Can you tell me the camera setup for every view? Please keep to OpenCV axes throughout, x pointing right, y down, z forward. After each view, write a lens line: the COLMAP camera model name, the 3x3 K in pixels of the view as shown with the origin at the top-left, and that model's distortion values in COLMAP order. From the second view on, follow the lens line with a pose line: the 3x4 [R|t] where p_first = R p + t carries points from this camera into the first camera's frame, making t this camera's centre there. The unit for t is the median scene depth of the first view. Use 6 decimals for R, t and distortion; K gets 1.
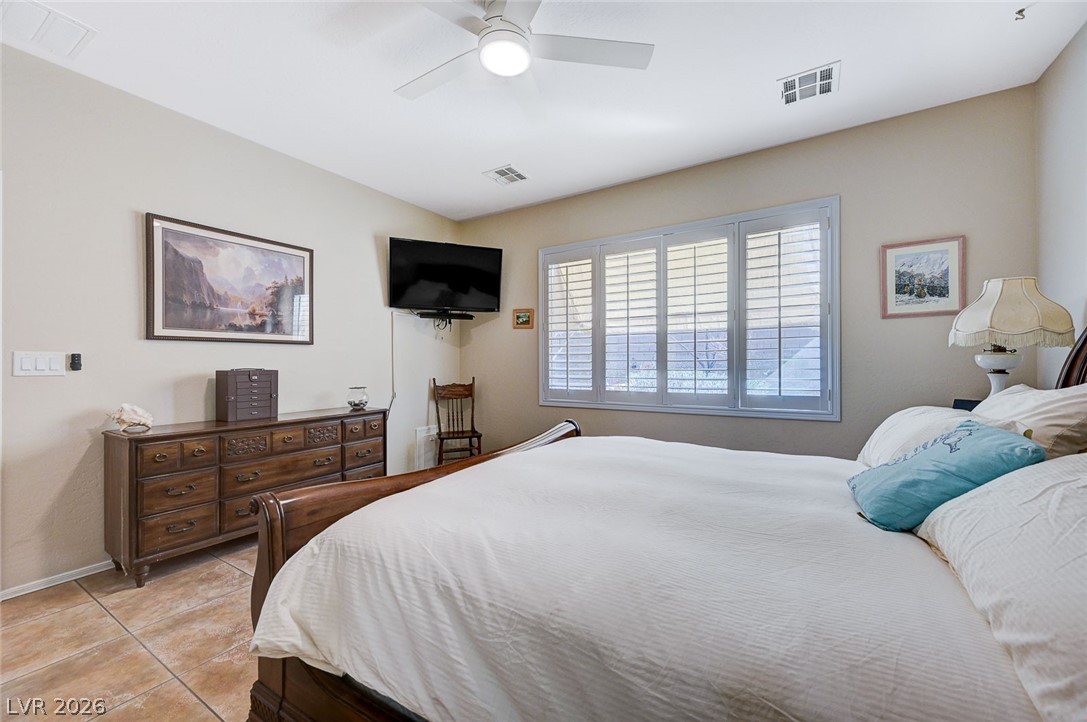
lens RADIAL K [[375.6, 0, 543.4], [0, 375.6, 360.4], [0, 0, 1]] dist [-0.012468, -0.000098]
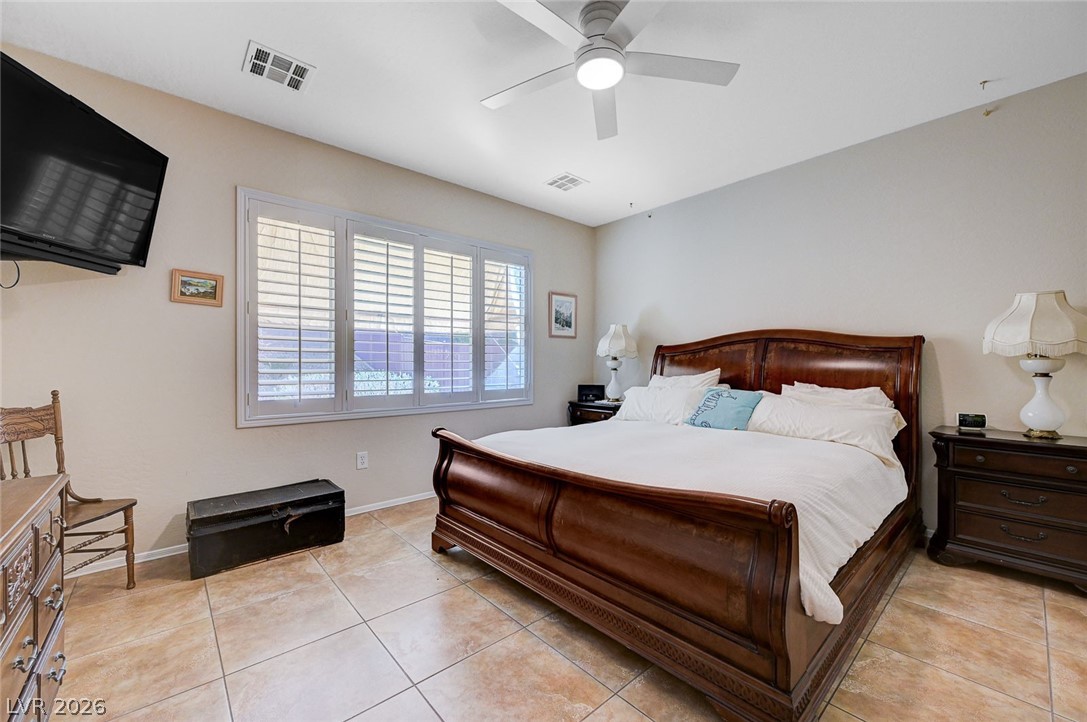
lens RADIAL K [[430.4, 0, 517.3], [0, 430.4, 365.8], [0, 0, 1]] dist [-0.001928, 0.000735]
pose [[0.347749, 0.003824, 0.937580, -0.554010], [-0.010759, 0.999942, -0.000088, 0.007618], [-0.937526, -0.010057, 0.347770, 0.304908]]
